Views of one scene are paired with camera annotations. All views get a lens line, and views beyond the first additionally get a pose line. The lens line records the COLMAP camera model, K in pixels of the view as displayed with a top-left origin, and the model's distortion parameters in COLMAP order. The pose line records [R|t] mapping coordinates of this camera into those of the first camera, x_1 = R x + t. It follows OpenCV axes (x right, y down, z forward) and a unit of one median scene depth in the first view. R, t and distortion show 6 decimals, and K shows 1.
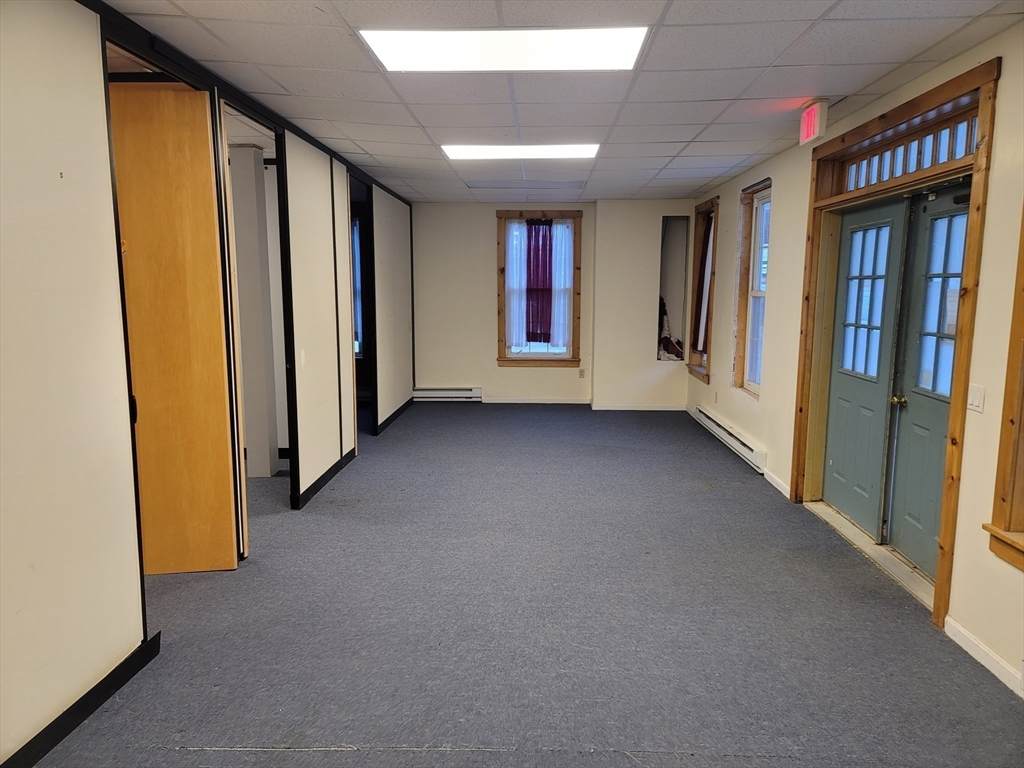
lens RADIAL K [[740.3, 0, 523.5], [0, 740.3, 385.8], [0, 0, 1]] dist [0.093749, -0.076300]
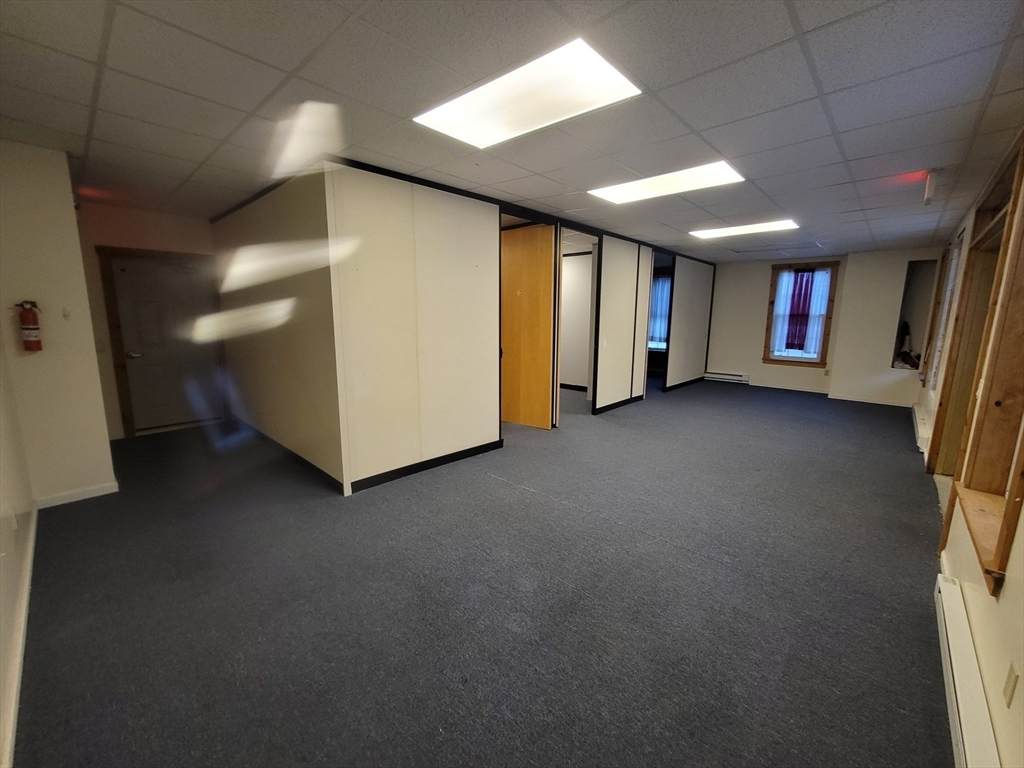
lens RADIAL K [[415.3, 0, 515.7], [0, 415.3, 384.5], [0, 0, 1]] dist [-0.000932, -0.000067]
pose [[0.753950, 0.116657, -0.646491, 0.275414], [-0.097214, 0.993084, 0.065826, 0.022592], [0.649699, 0.013218, 0.760077, -0.039740]]
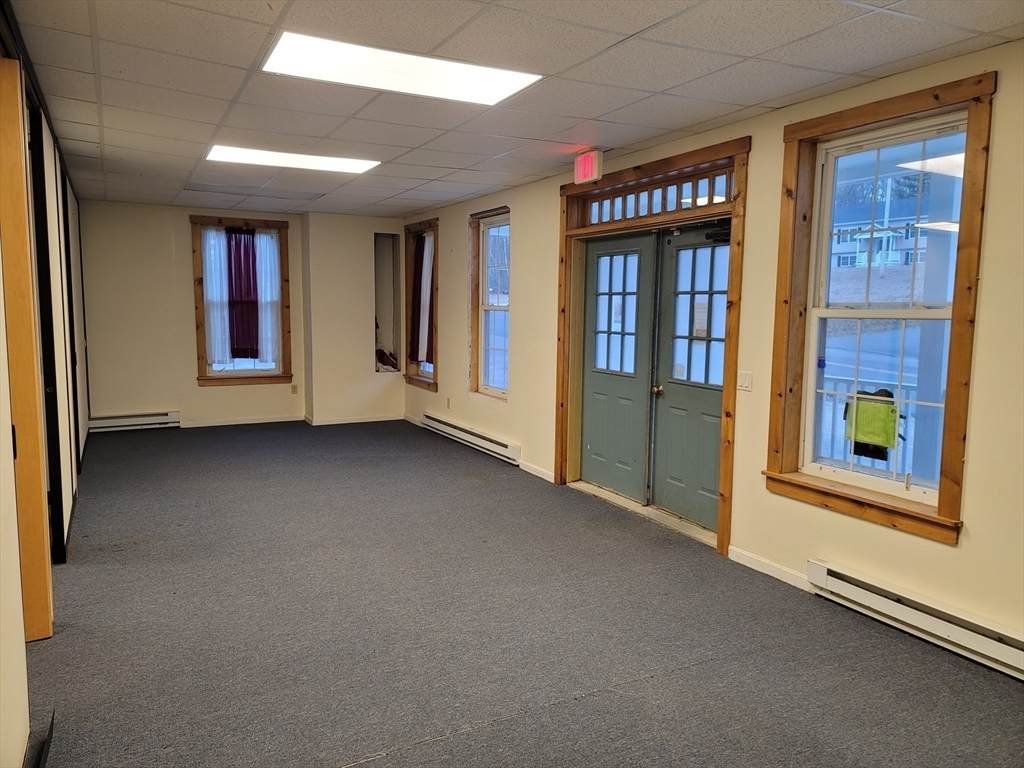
lens RADIAL K [[740.3, 0, 523.5], [0, 740.3, 385.8], [0, 0, 1]] dist [0.093749, -0.076300]
pose [[0.871611, -0.050548, 0.487584, -0.252540], [0.061017, 0.998121, -0.005598, 0.004585], [-0.486385, 0.034630, 0.873058, 0.008492]]
